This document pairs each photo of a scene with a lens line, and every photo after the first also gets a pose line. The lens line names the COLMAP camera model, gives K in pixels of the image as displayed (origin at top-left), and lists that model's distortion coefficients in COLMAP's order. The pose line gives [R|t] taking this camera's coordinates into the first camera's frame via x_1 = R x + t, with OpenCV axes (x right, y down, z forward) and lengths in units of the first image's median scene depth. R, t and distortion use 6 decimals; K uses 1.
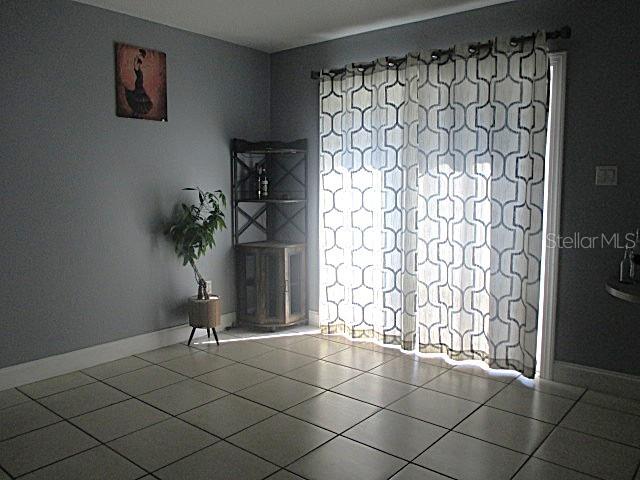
lens RADIAL K [[532.4, 0, 319.9], [0, 532.4, 239.7], [0, 0, 1]] dist [-0.043460, 0.011732]
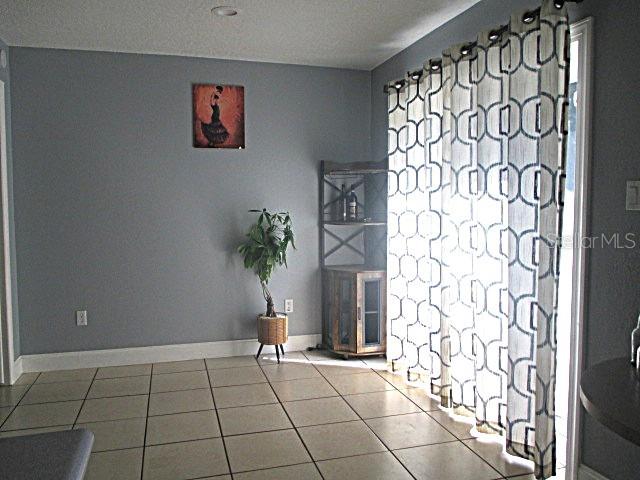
lens RADIAL K [[532.4, 0, 317.5], [0, 532.4, 237.1], [0, 0, 1]] dist [-0.043460, 0.011732]
pose [[0.824405, 0.034595, -0.564942, 0.488867], [-0.056481, 0.998177, -0.021297, -0.029042], [0.563175, 0.049466, 0.824856, 0.207381]]
